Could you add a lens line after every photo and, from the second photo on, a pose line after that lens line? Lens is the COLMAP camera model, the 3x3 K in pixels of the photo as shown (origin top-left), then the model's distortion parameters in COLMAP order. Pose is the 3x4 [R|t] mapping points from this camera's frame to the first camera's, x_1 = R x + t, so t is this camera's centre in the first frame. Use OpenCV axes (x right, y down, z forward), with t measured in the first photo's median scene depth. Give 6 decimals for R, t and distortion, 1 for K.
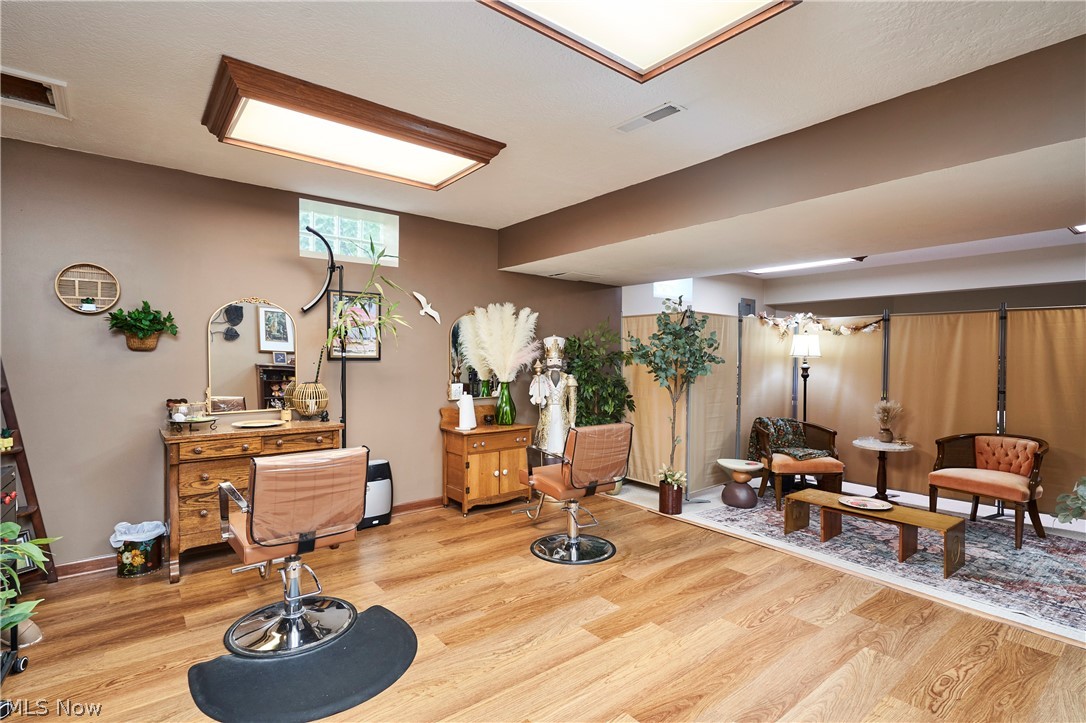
lens RADIAL K [[526.7, 0, 543.3], [0, 526.7, 364.6], [0, 0, 1]] dist [-0.000700, 0.000050]
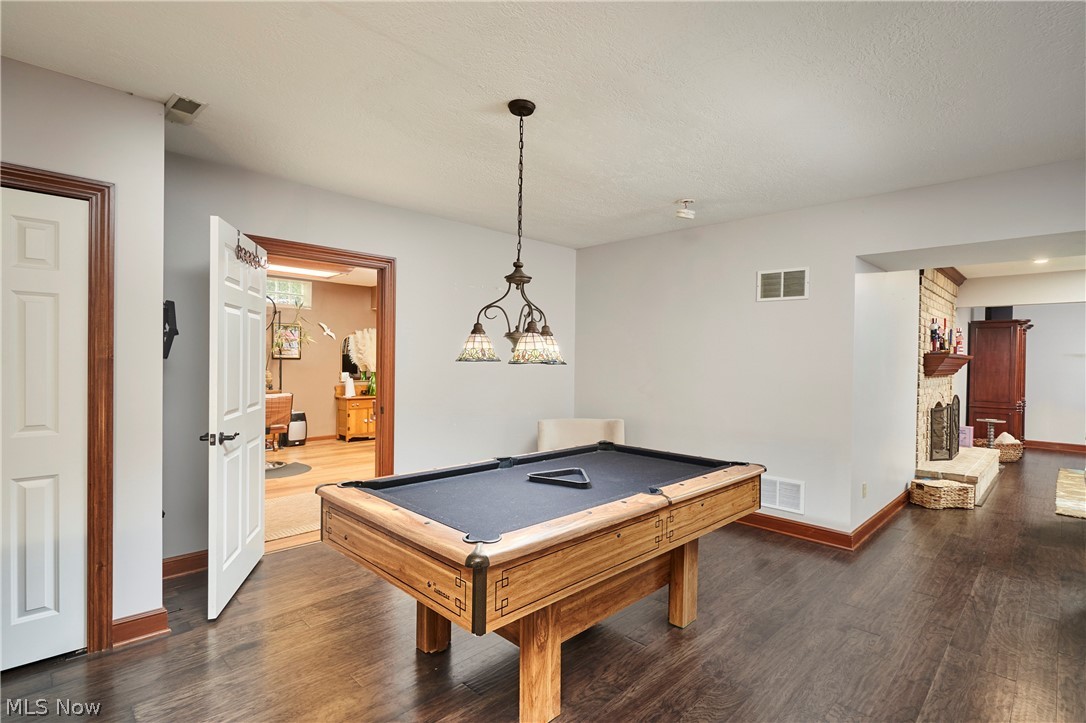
lens RADIAL K [[526.7, 0, 543.2], [0, 526.7, 359.9], [0, 0, 1]] dist [-0.000700, 0.000050]
pose [[0.992915, 0.003798, 0.118764, 0.318530], [-0.002135, 0.999898, -0.014130, 0.017940], [-0.118805, 0.013776, 0.992822, -0.944225]]
